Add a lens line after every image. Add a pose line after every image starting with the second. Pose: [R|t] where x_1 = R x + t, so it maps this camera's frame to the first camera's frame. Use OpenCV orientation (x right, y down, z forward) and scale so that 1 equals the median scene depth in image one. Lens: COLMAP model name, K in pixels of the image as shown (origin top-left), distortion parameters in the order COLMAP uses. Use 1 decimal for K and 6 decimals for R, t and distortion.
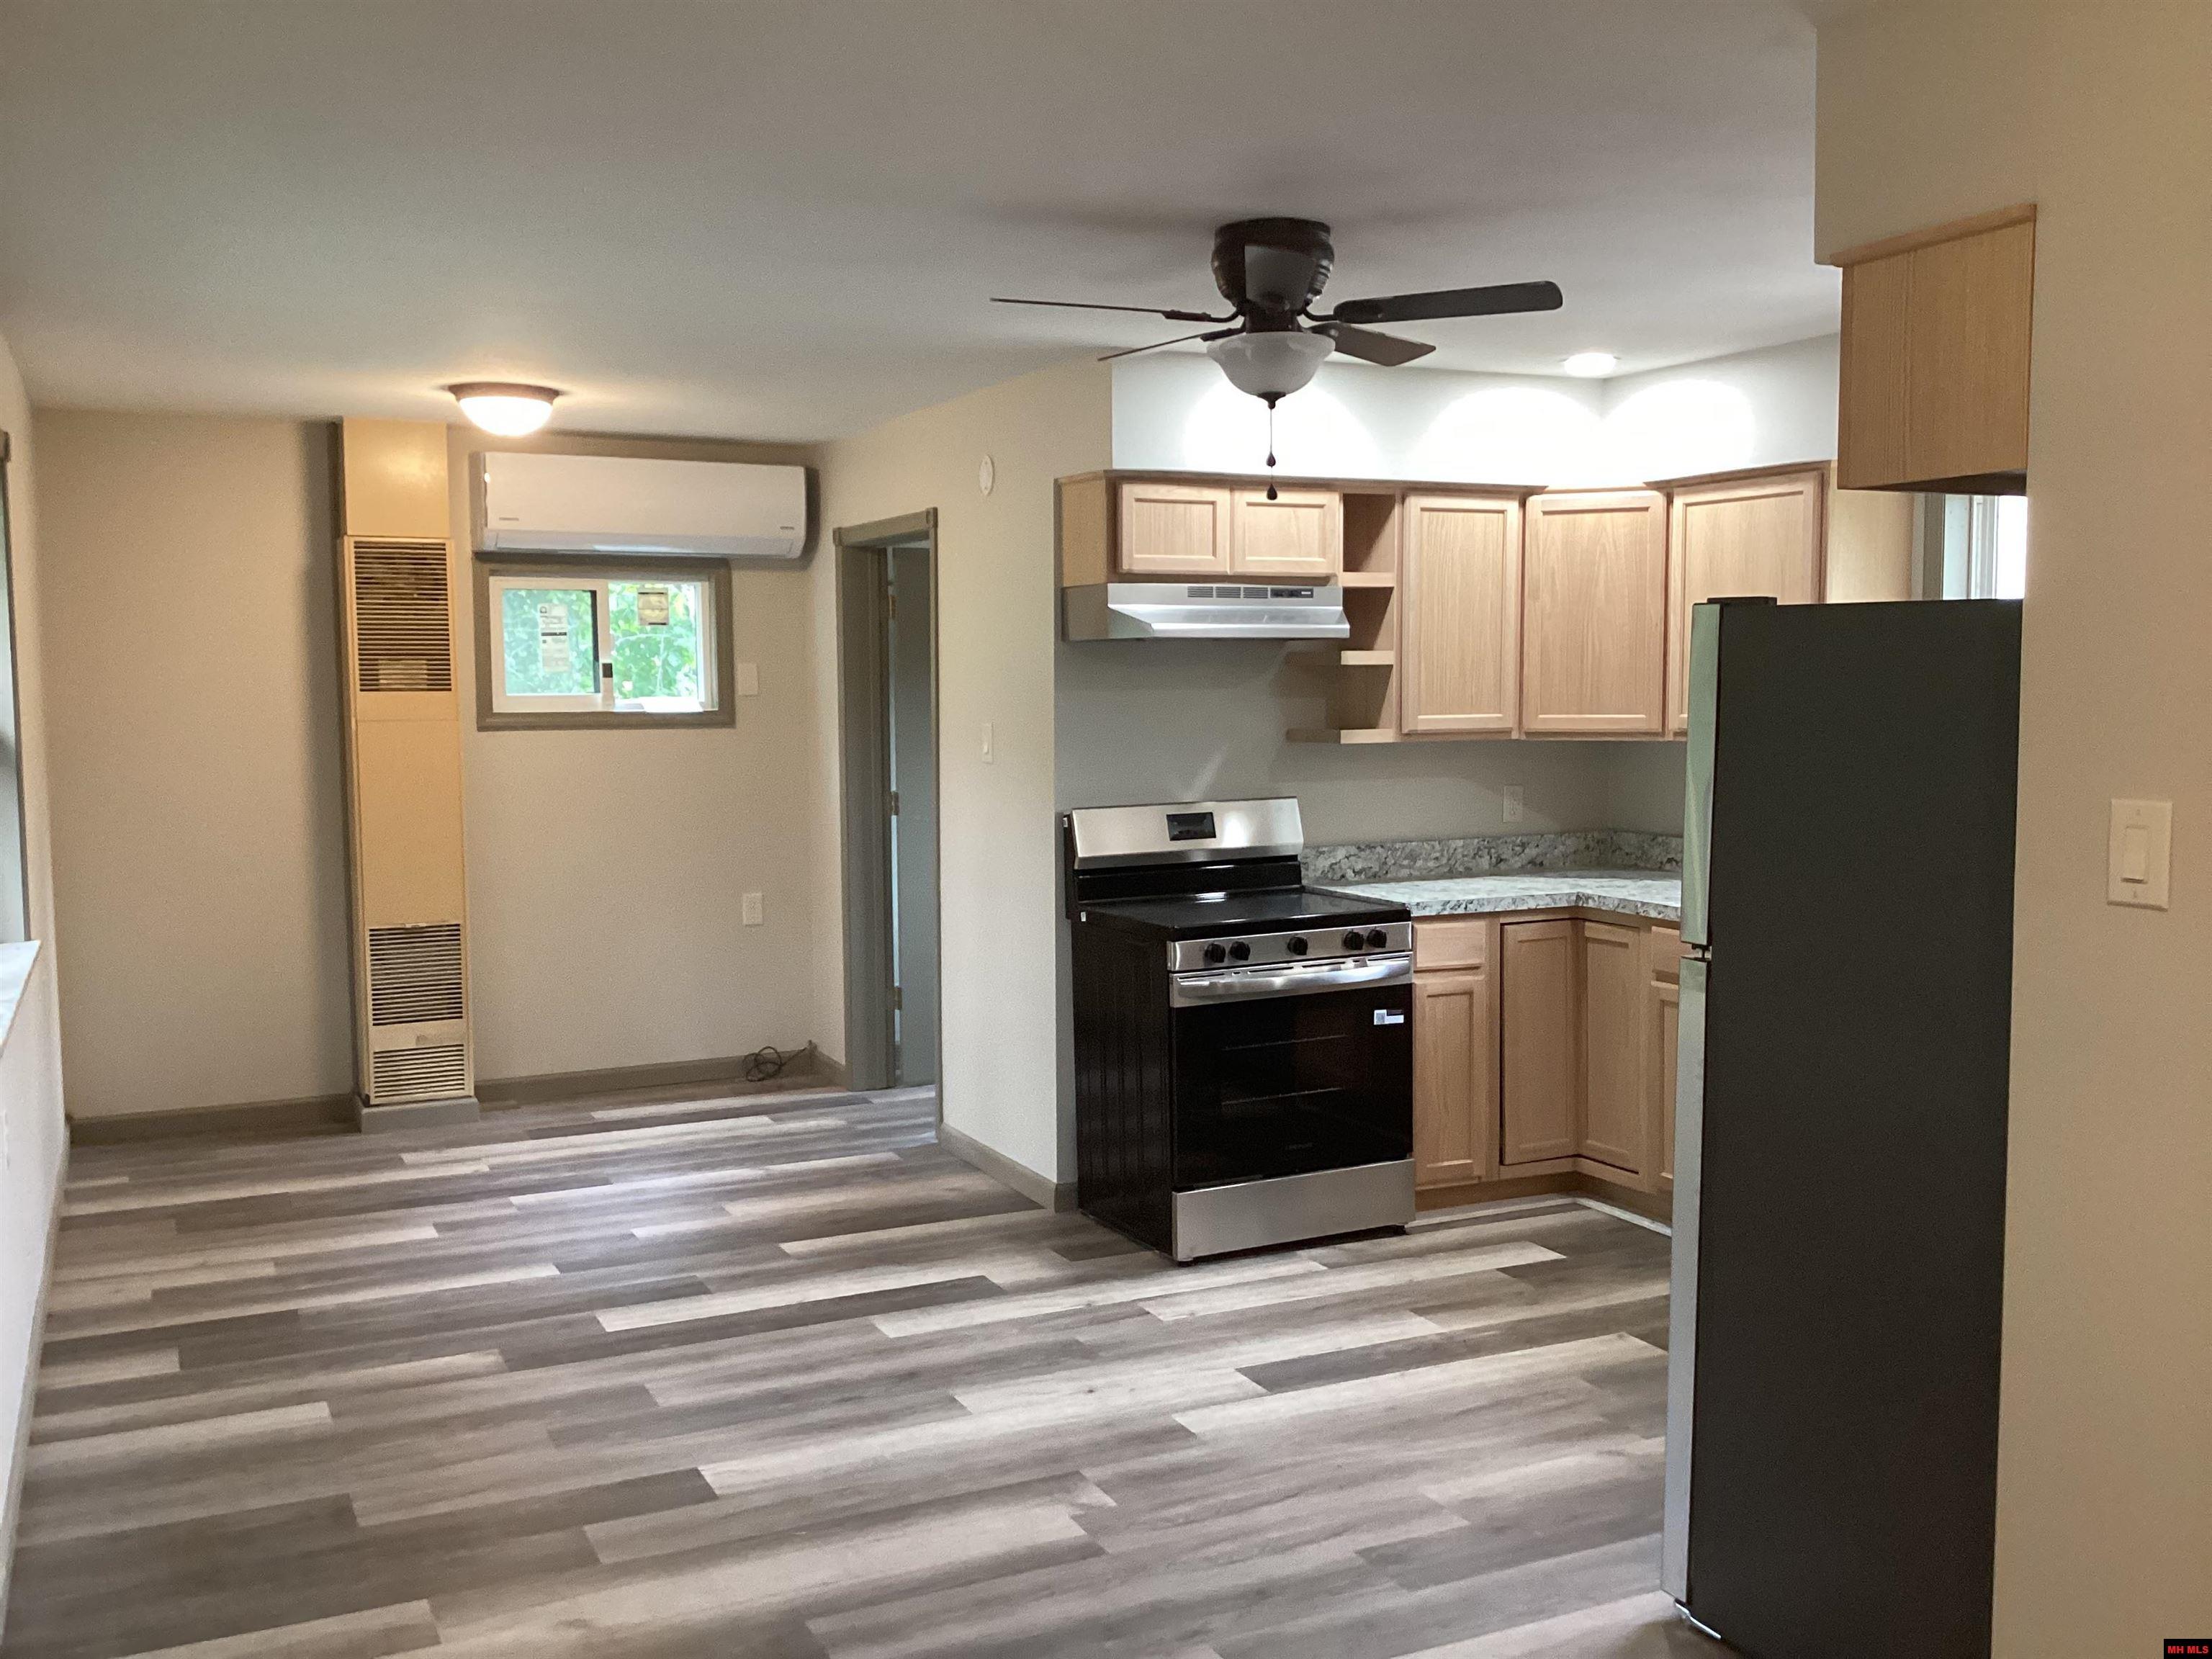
lens RADIAL K [[1983.3, 0, 1120.2], [0, 1983.3, 826.9], [0, 0, 1]] dist [0.096771, -0.166432]
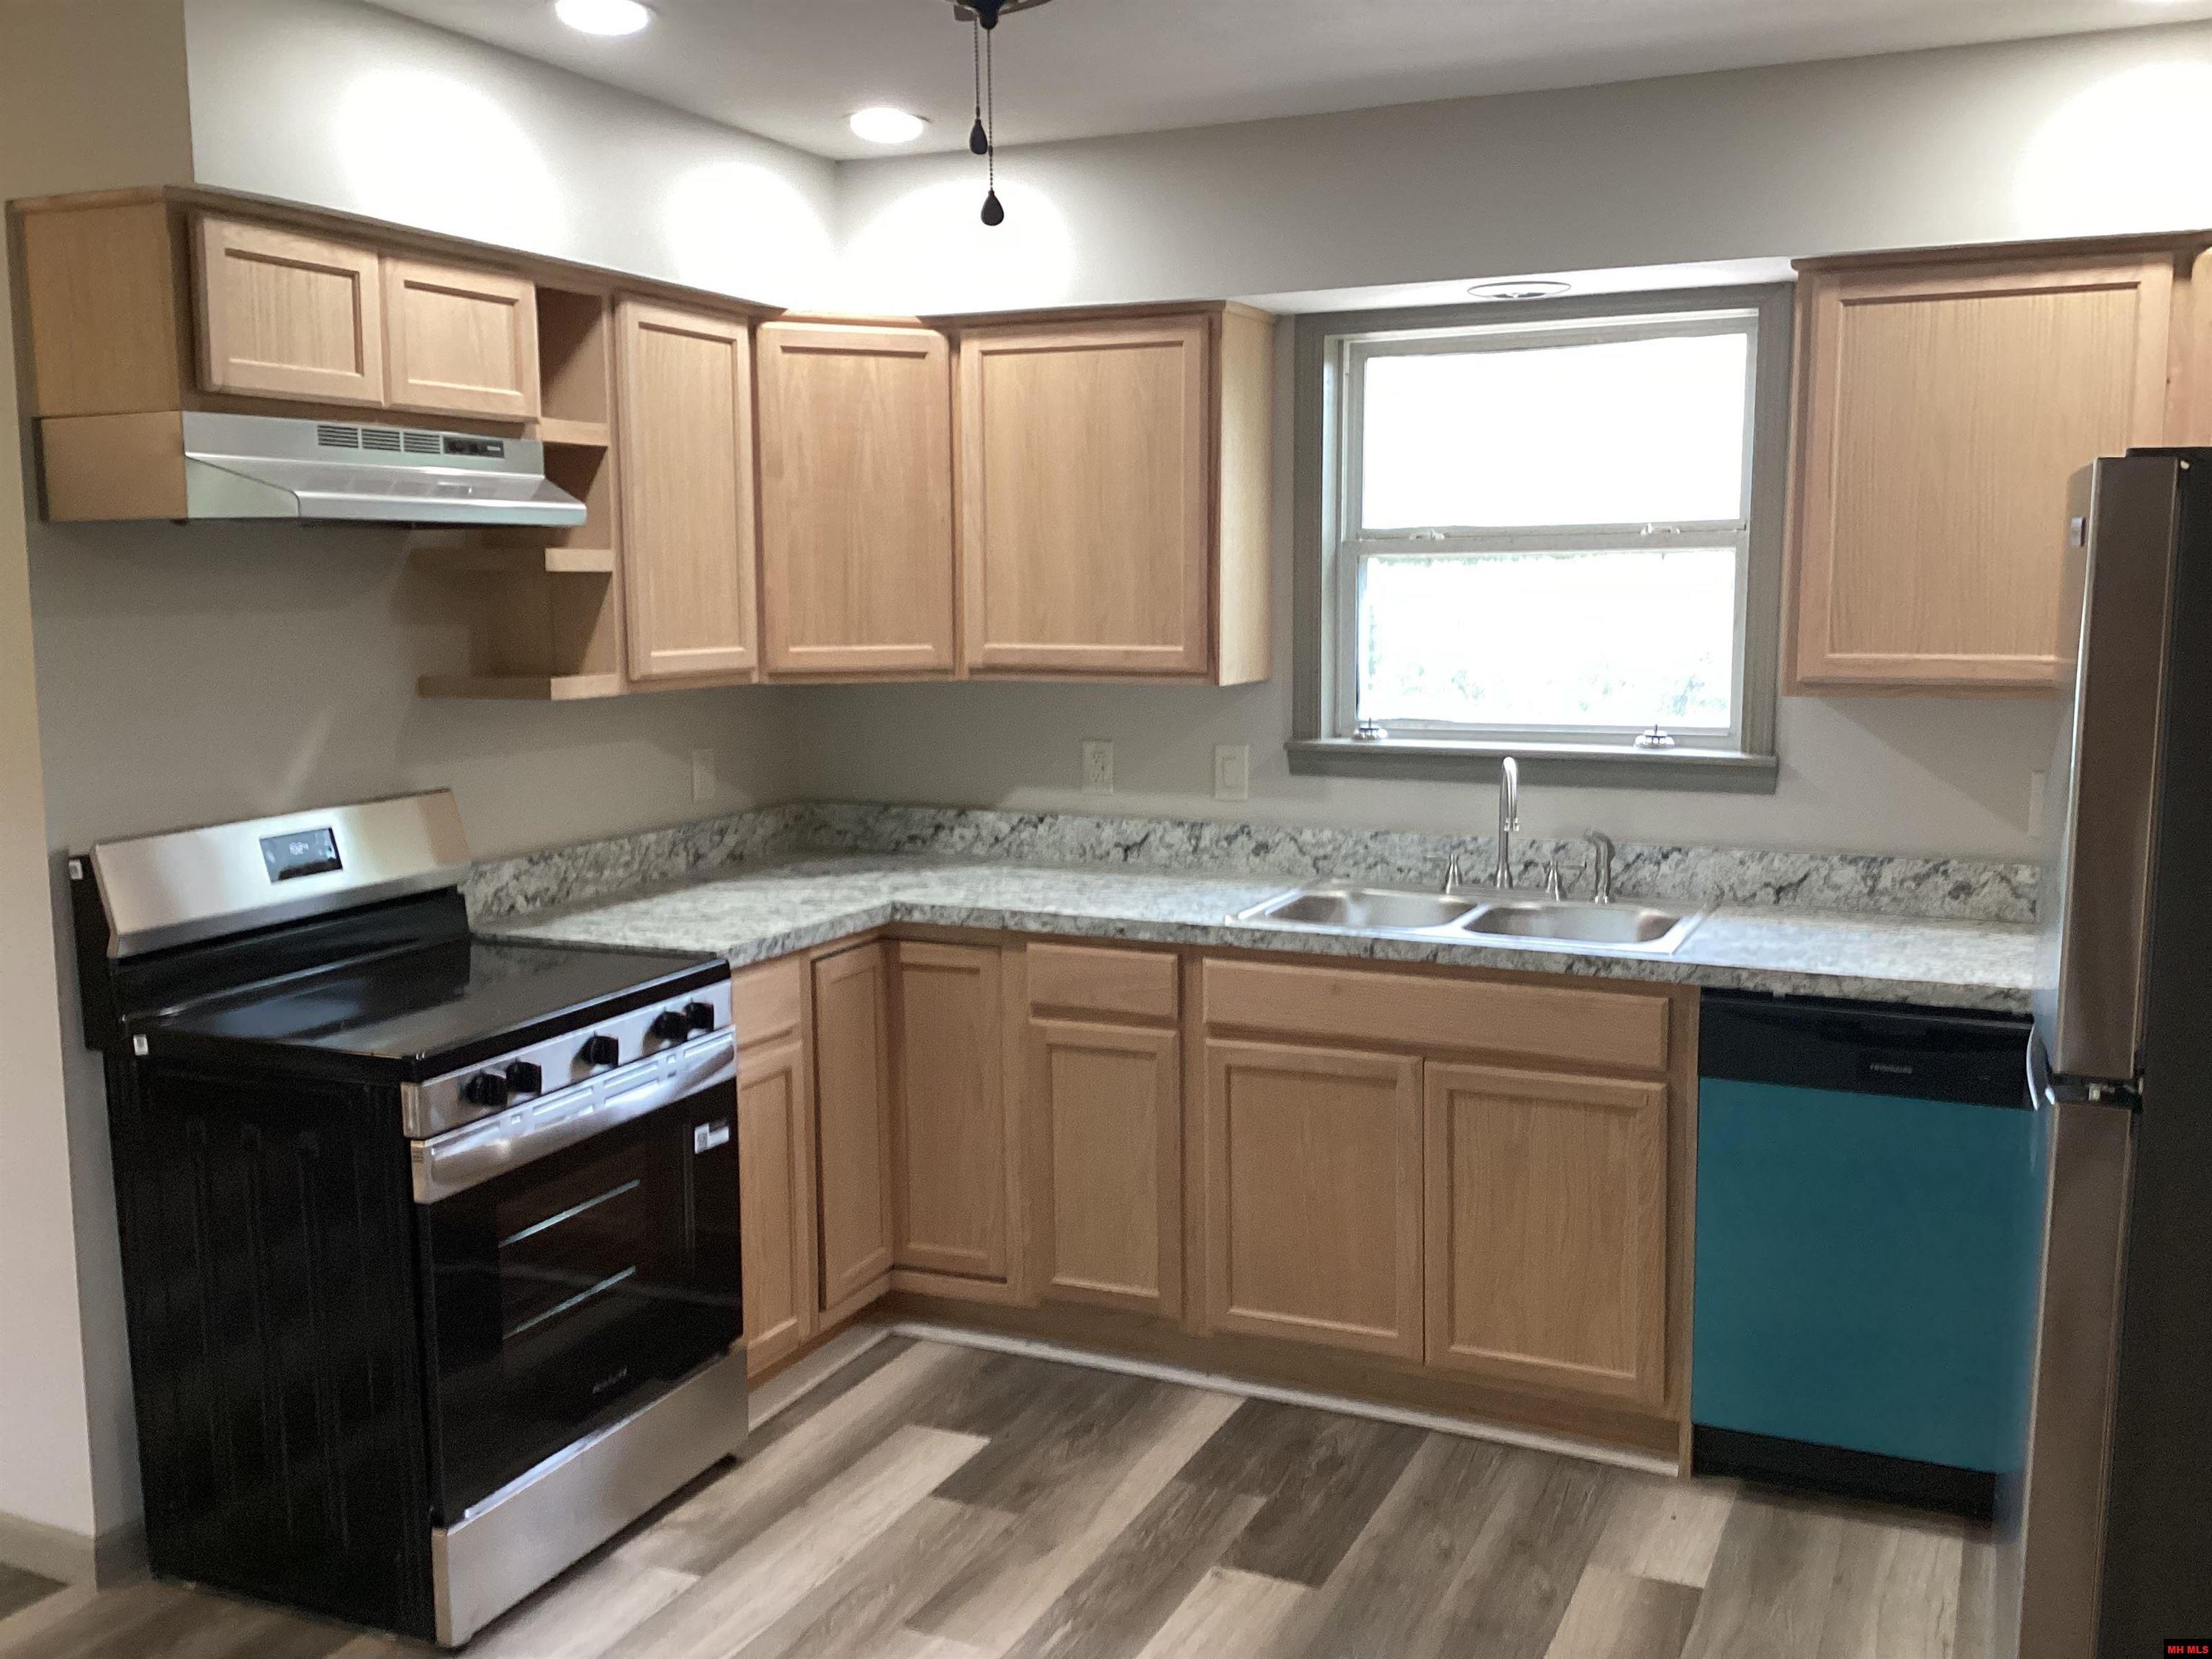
lens RADIAL K [[1983.3, 0, 1121.4], [0, 1983.3, 834.7], [0, 0, 1]] dist [0.096771, -0.166432]
pose [[0.768548, -0.079564, 0.634826, -0.155338], [0.048907, 0.996640, 0.065702, -0.033594], [-0.637921, -0.019448, 0.769856, 0.427008]]
